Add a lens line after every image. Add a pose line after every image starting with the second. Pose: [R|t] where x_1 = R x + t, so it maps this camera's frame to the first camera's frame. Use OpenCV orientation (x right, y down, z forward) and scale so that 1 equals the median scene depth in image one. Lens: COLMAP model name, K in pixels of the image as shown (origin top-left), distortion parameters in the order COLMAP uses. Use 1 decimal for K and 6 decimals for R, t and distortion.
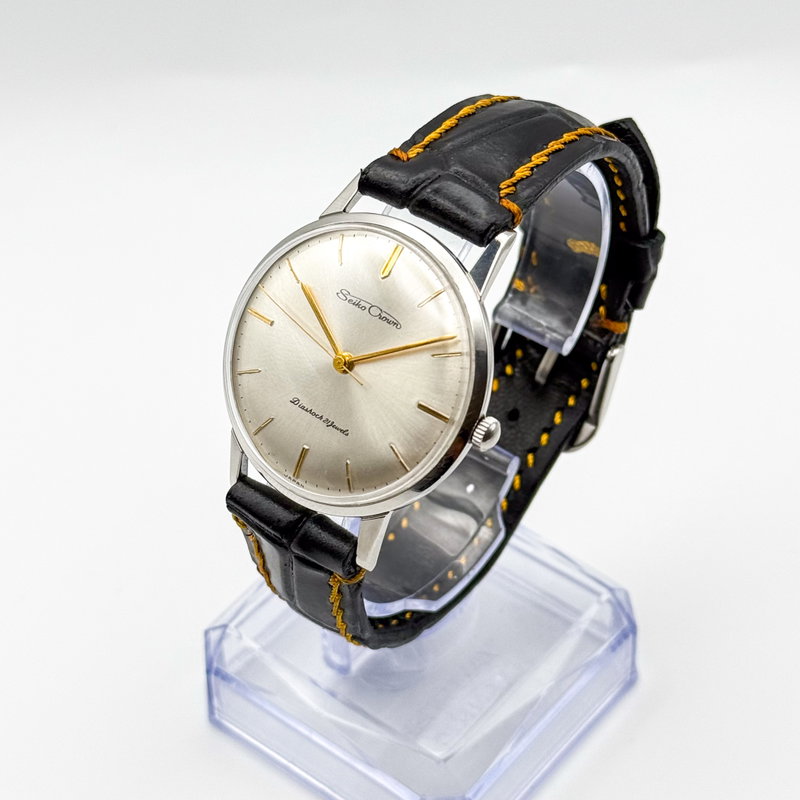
lens RADIAL K [[1973.2, 0, 400.0], [0, 1973.2, 400.0], [0, 0, 1]] dist [0.046195, 0.273737]
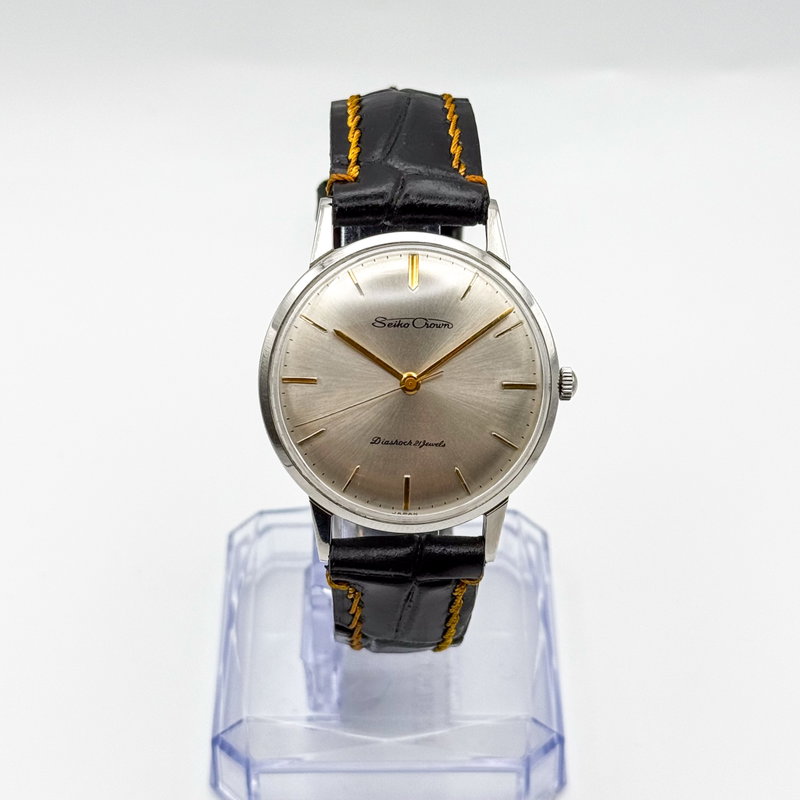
lens RADIAL K [[1996.5, 0, 400.0], [0, 1996.5, 400.0], [0, 0, 1]] dist [0.000130, -0.151045]
pose [[0.779444, -0.414317, 0.469902, -0.502217], [0.413390, 0.903747, 0.111135, -0.123327], [-0.470718, 0.107629, 0.875694, 0.108547]]
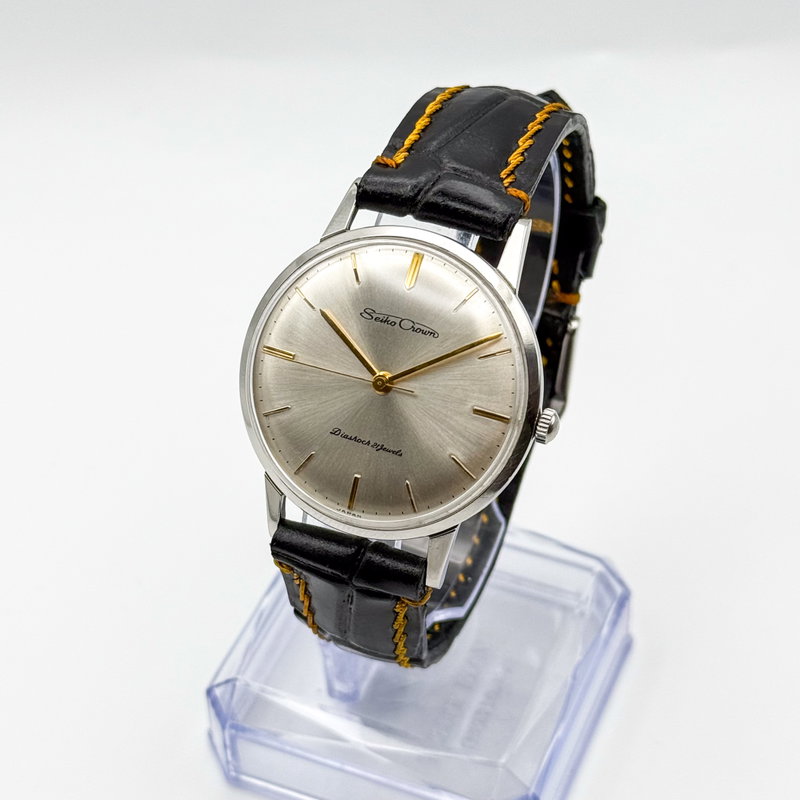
lens RADIAL K [[1996.5, 0, 400.0], [0, 1996.5, 400.0], [0, 0, 1]] dist [0.000130, -0.151045]
pose [[0.961644, -0.188804, 0.198984, -0.211238], [0.187976, 0.981899, 0.023221, -0.030931], [-0.199766, 0.015074, 0.979728, 0.038953]]
